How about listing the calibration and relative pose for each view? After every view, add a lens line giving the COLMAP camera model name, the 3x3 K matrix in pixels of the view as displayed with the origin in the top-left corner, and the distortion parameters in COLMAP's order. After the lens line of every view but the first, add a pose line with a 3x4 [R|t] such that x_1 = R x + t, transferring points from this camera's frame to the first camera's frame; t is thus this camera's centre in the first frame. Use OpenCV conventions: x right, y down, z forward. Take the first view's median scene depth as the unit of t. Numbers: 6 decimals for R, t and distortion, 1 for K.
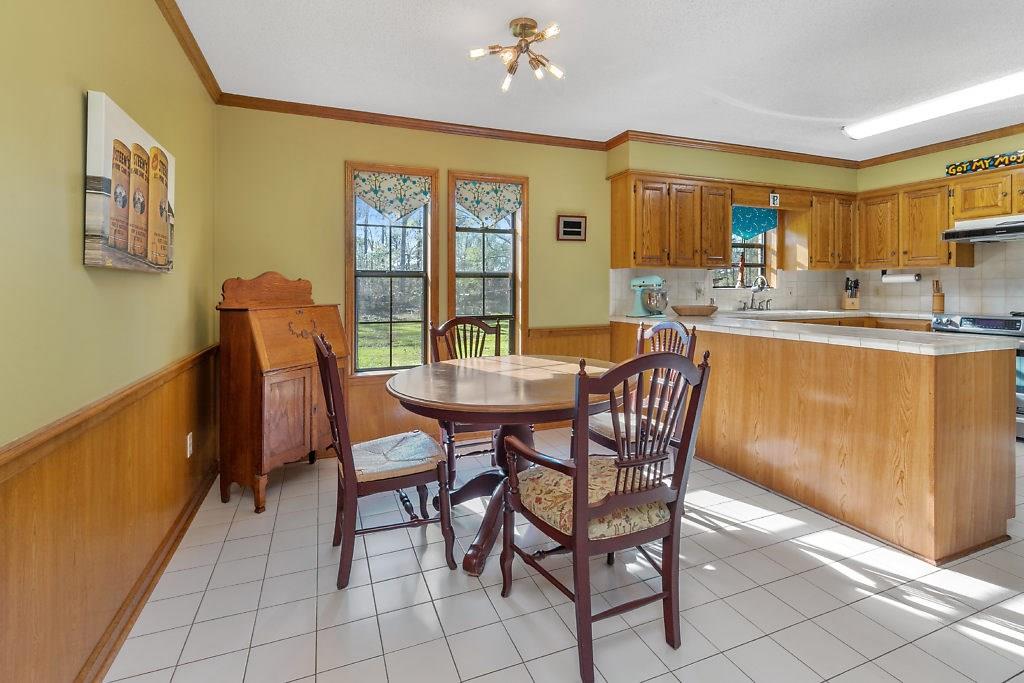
lens RADIAL K [[476.4, 0, 513.4], [0, 476.4, 295.3], [0, 0, 1]] dist [0.002709, 0.000124]
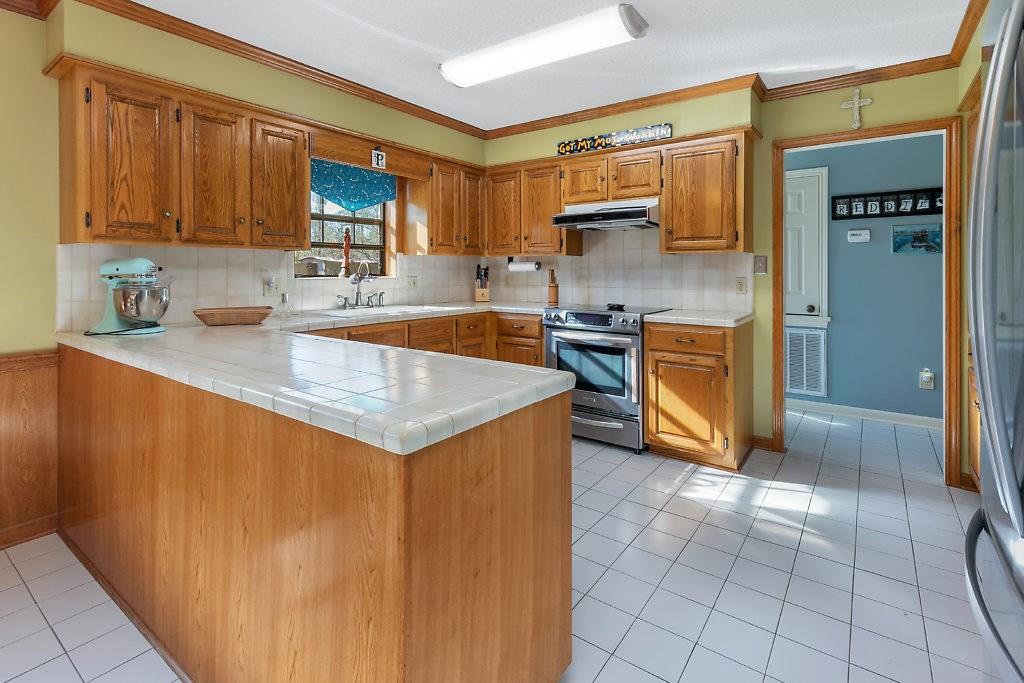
lens RADIAL K [[484.5, 0, 514.6], [0, 484.5, 275.5], [0, 0, 1]] dist [-0.000162, -0.000095]
pose [[0.844033, 0.000668, 0.536291, 0.338875], [0.001397, 0.999993, -0.003444, -0.017385], [-0.536289, 0.003656, 0.844026, 0.264281]]
